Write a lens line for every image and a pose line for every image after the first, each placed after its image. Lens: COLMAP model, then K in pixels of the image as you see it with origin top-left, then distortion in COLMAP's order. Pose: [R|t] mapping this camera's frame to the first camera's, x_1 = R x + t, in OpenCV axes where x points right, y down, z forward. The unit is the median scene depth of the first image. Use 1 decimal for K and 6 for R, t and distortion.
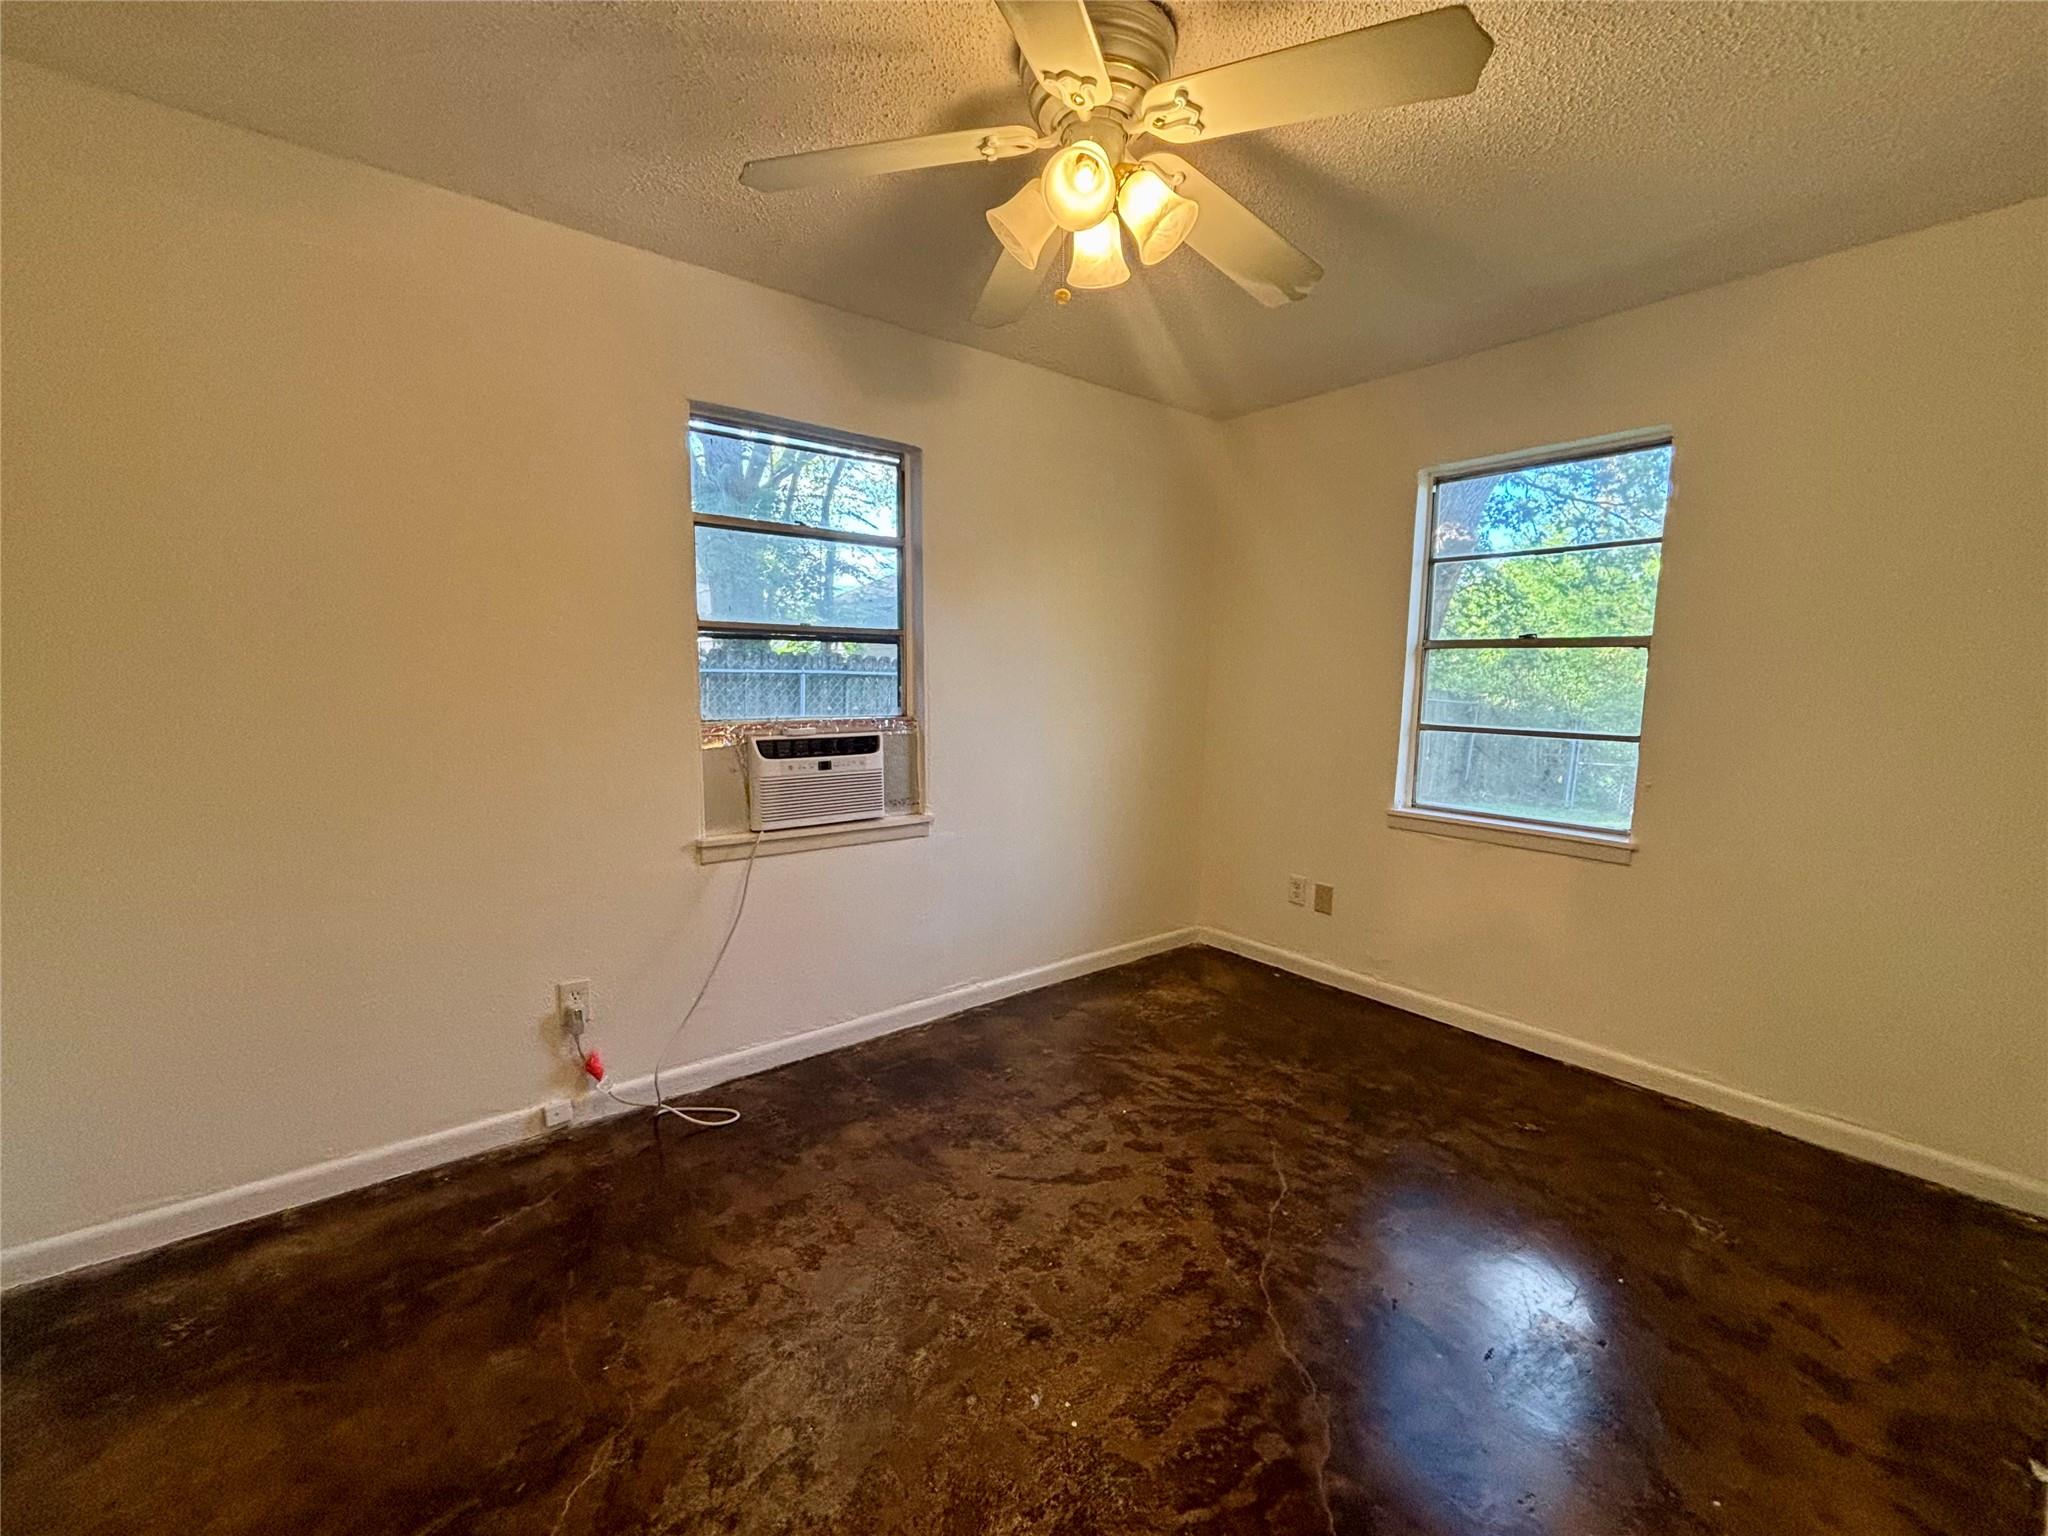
lens RADIAL K [[839.6, 0, 1019.3], [0, 839.6, 776.5], [0, 0, 1]] dist [0.003559, -0.000313]
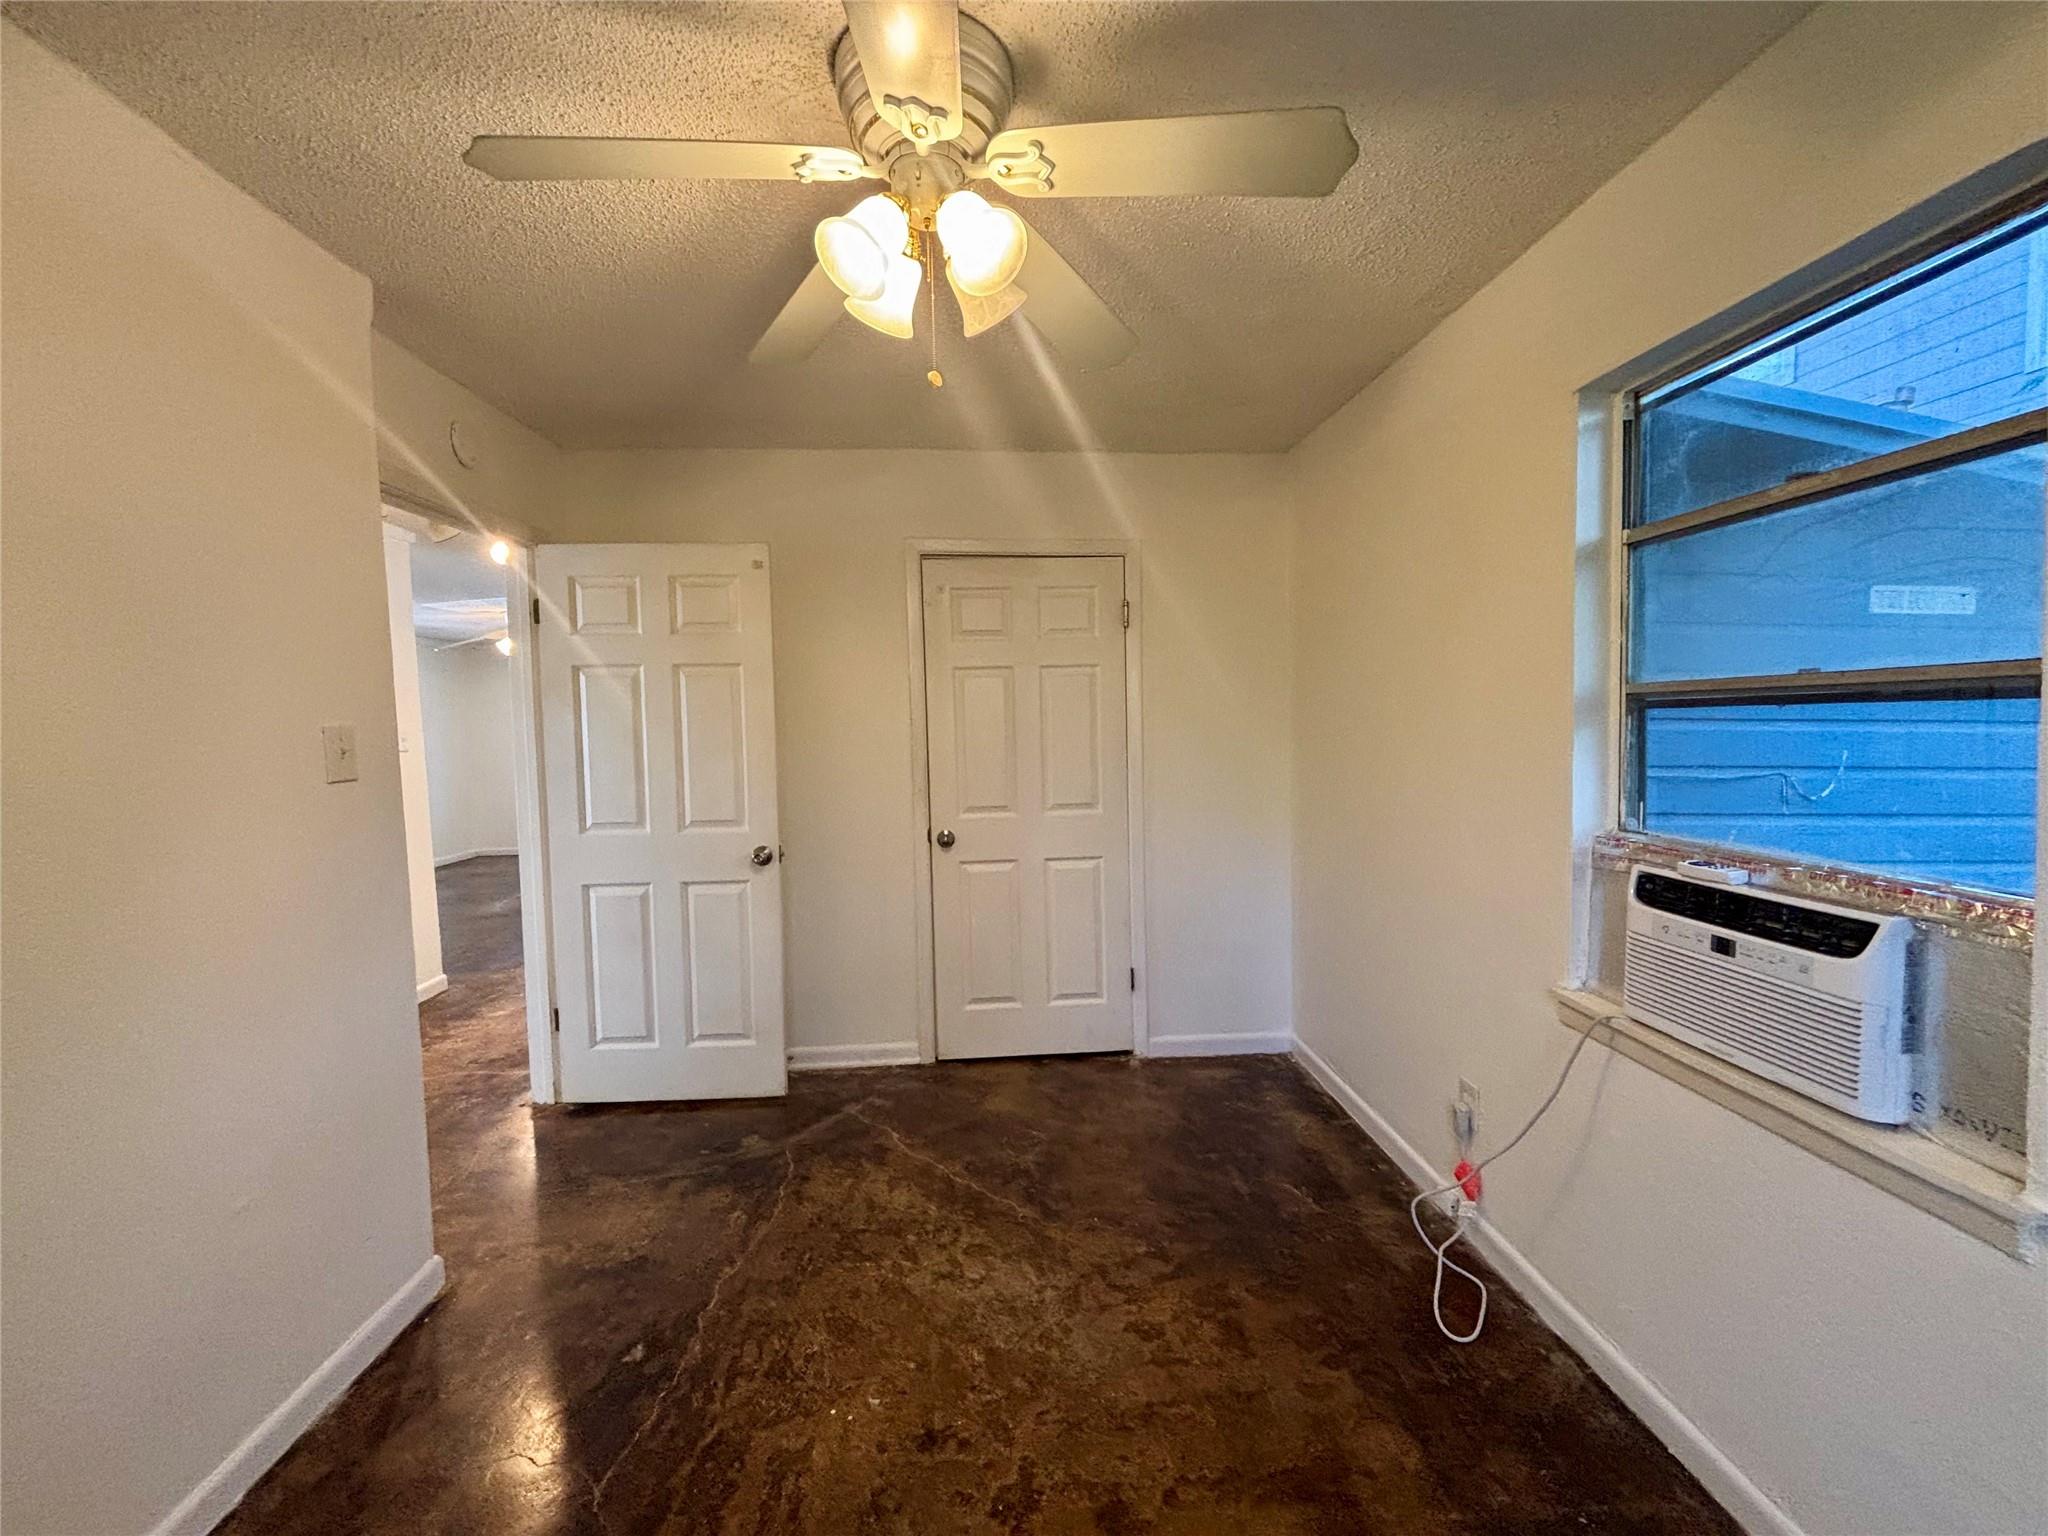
lens RADIAL K [[839.6, 0, 1020.8], [0, 839.6, 775.3], [0, 0, 1]] dist [0.003559, -0.000313]
pose [[-0.574128, 0.055001, -0.816916, 0.667925], [-0.087655, 0.987878, 0.128115, -0.223570], [0.814060, 0.145161, -0.562347, 1.416999]]
